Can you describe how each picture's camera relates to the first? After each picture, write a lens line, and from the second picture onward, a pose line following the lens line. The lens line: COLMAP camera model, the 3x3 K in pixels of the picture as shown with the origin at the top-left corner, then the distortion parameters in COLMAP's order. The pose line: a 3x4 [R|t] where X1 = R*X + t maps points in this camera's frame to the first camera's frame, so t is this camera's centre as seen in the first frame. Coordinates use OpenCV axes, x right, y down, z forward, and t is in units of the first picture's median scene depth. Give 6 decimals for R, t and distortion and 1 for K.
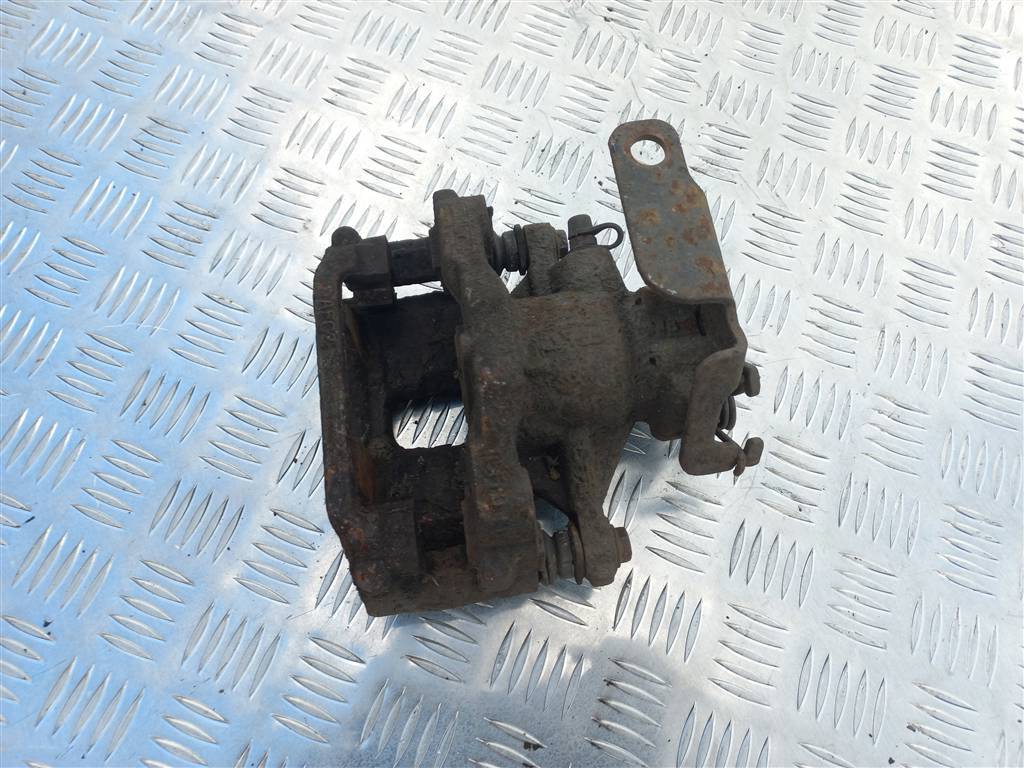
lens RADIAL K [[757.1, 0, 494.9], [0, 757.1, 377.7], [0, 0, 1]] dist [-0.003620, -0.000060]
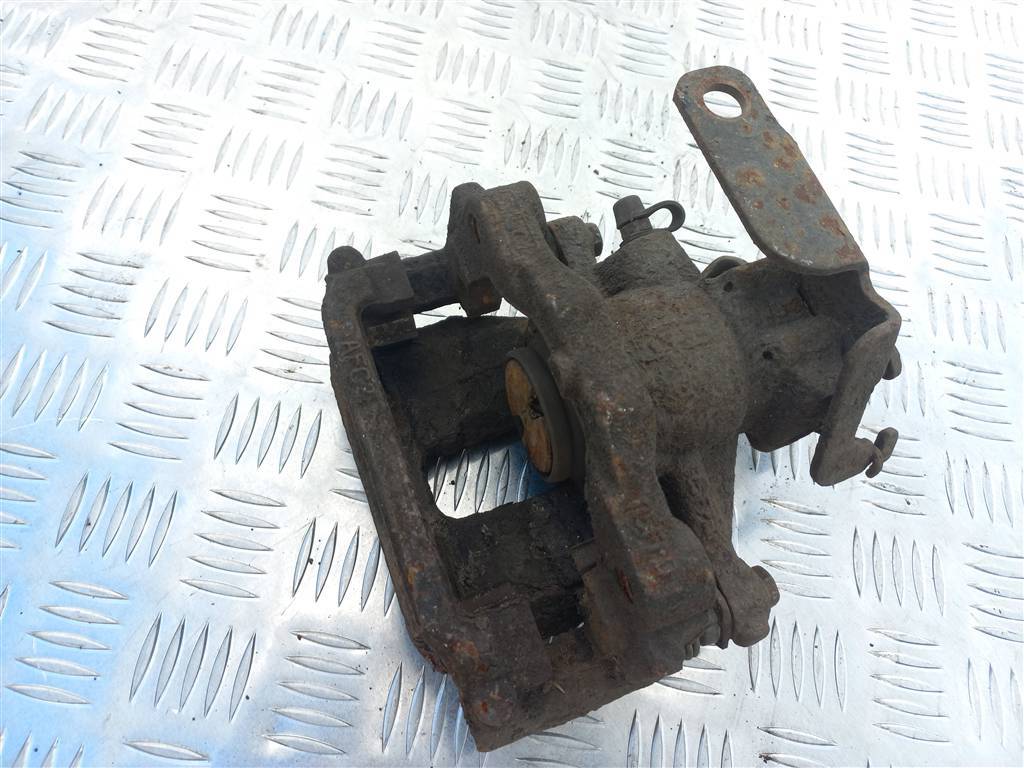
lens RADIAL K [[757.1, 0, 505.6], [0, 757.1, 384.5], [0, 0, 1]] dist [-0.003620, -0.000060]
pose [[0.973086, -0.156020, 0.169593, -0.186947], [0.162789, 0.986300, -0.026682, -0.013980], [-0.163106, 0.053572, 0.985153, 0.222726]]
